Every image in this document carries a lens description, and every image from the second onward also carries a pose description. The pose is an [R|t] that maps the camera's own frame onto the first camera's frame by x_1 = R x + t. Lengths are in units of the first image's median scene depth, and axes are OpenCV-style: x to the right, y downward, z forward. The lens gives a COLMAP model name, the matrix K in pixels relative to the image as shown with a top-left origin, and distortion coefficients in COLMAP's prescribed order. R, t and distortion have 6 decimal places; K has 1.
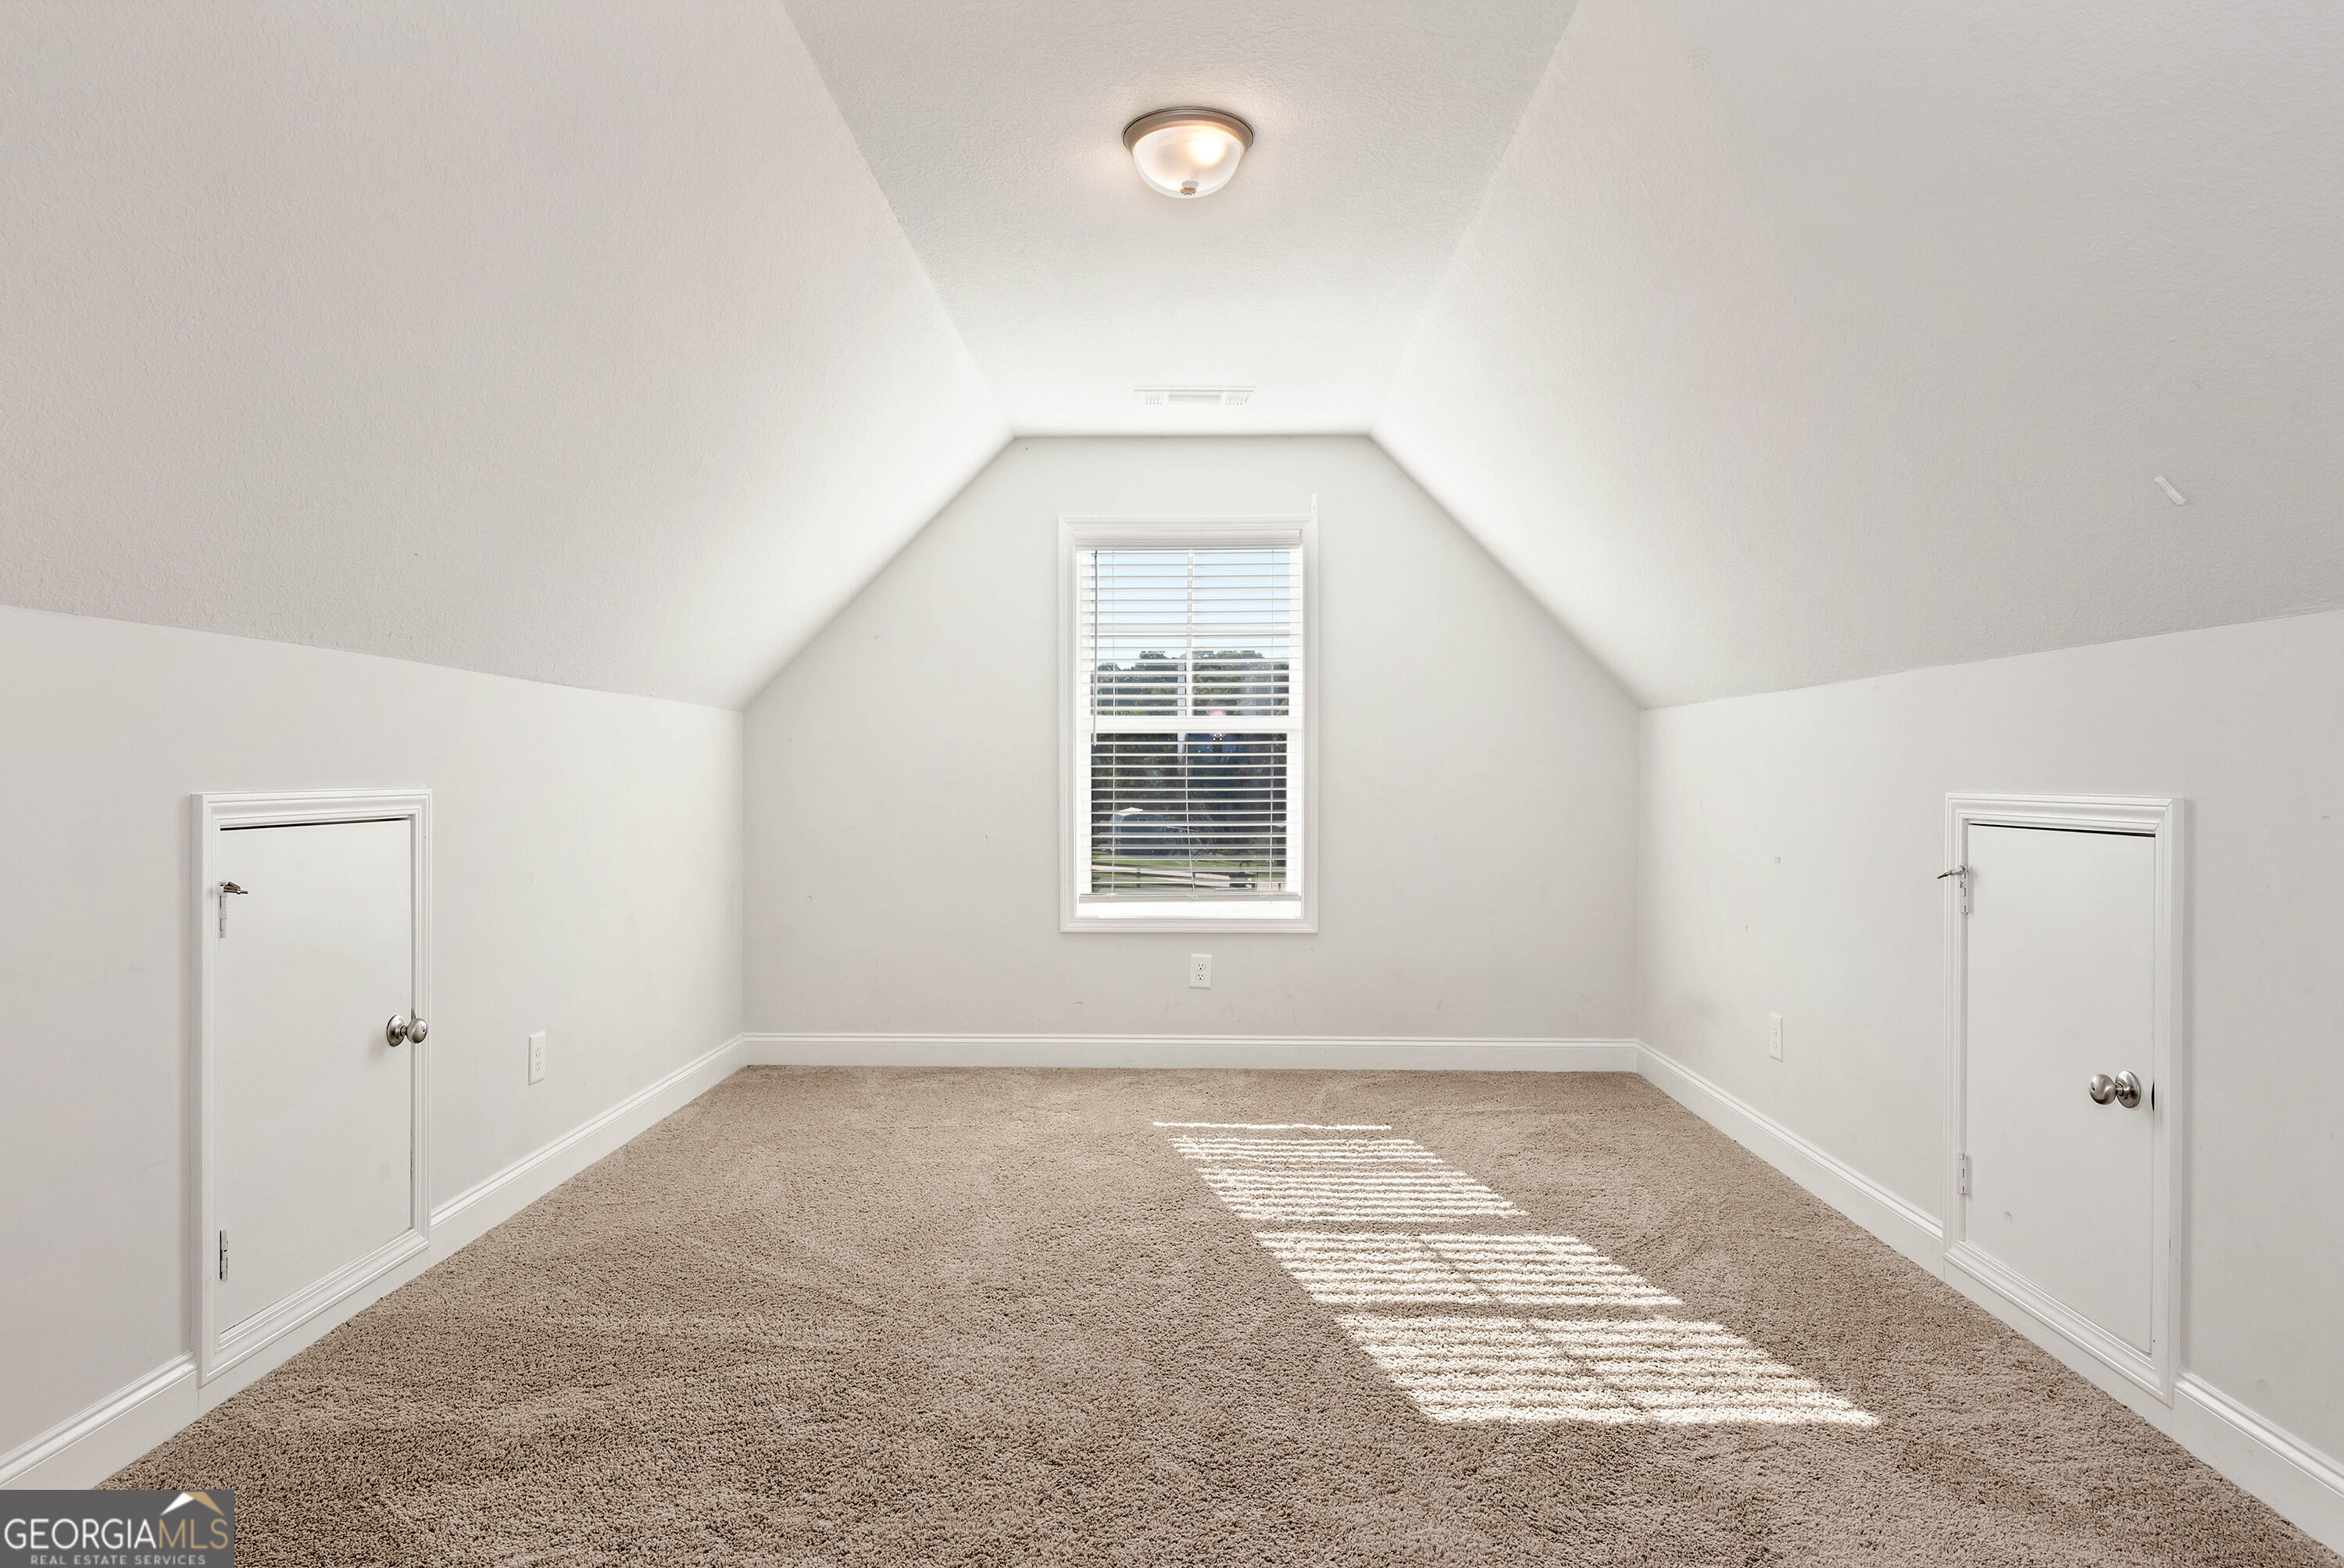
lens RADIAL K [[1421.3, 0, 1172.0], [0, 1421.3, 784.0], [0, 0, 1]] dist [0.000734, 0.000367]
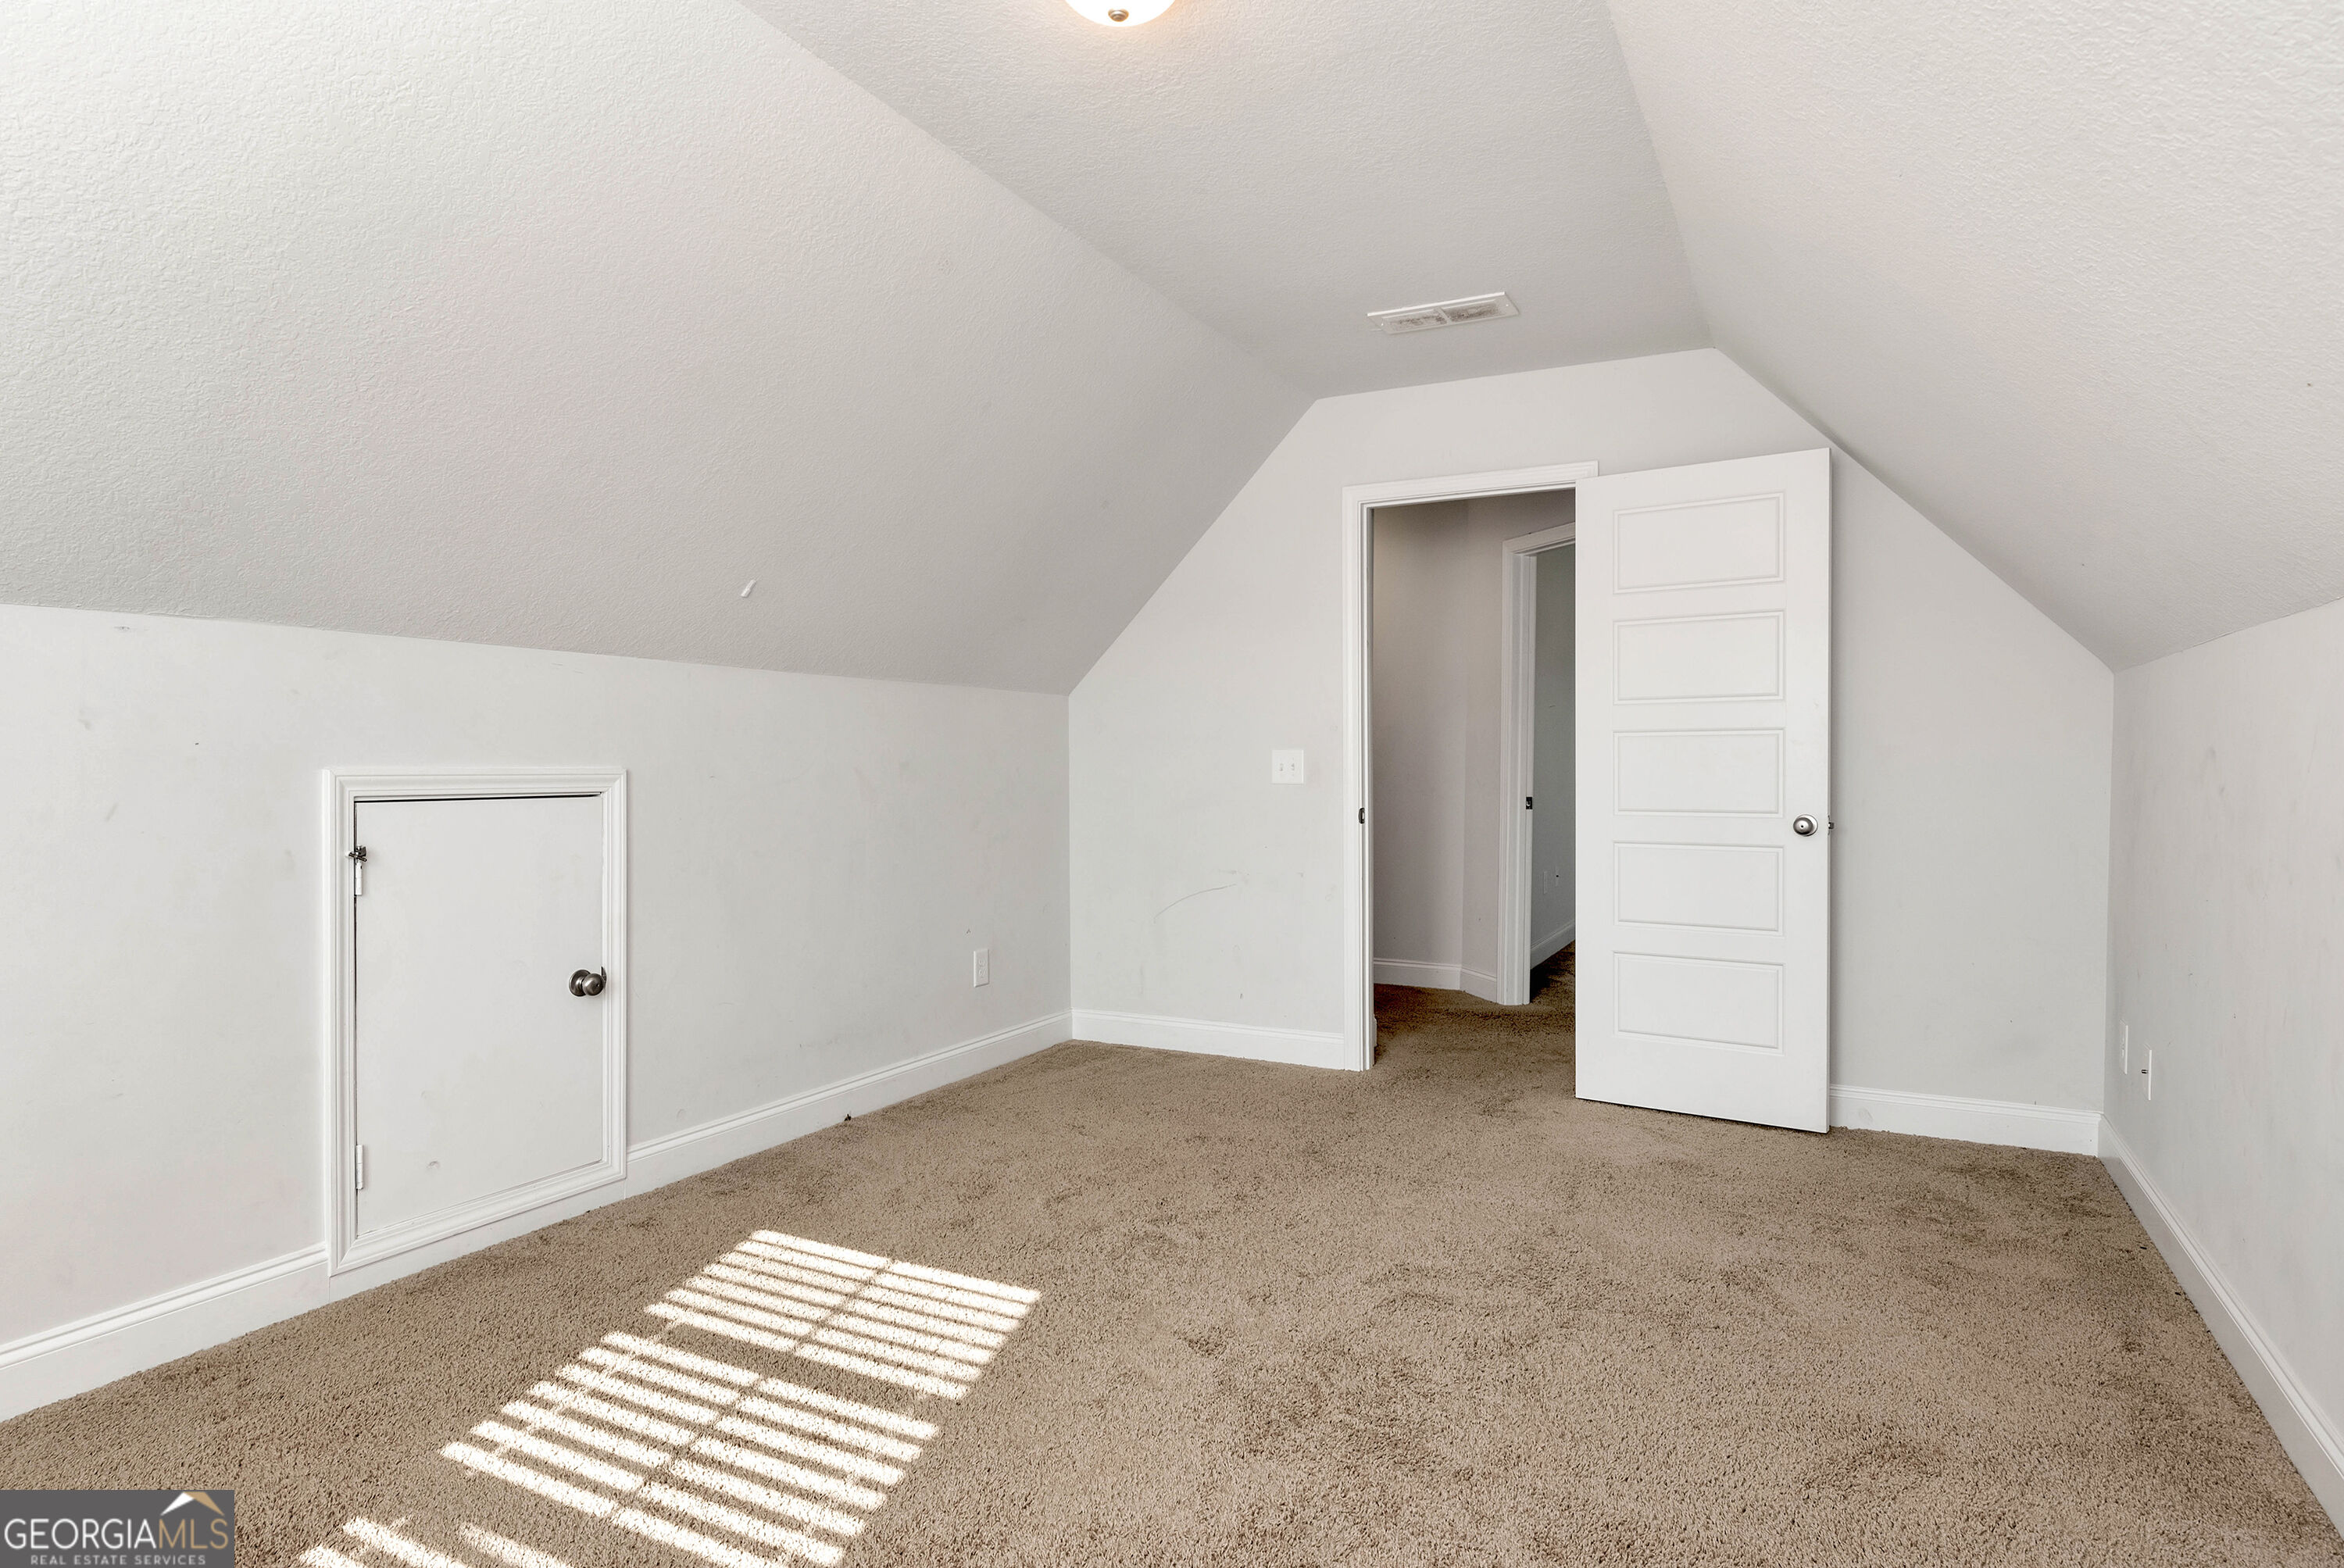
lens RADIAL K [[1308.0, 0, 1172.5], [0, 1308.0, 755.5], [0, 0, 1]] dist [-0.000468, -0.000036]
pose [[-0.895905, -0.008402, 0.444166, -0.343801], [-0.004561, 0.999942, 0.009716, -0.014867], [-0.444222, 0.006679, -0.895892, 1.652101]]
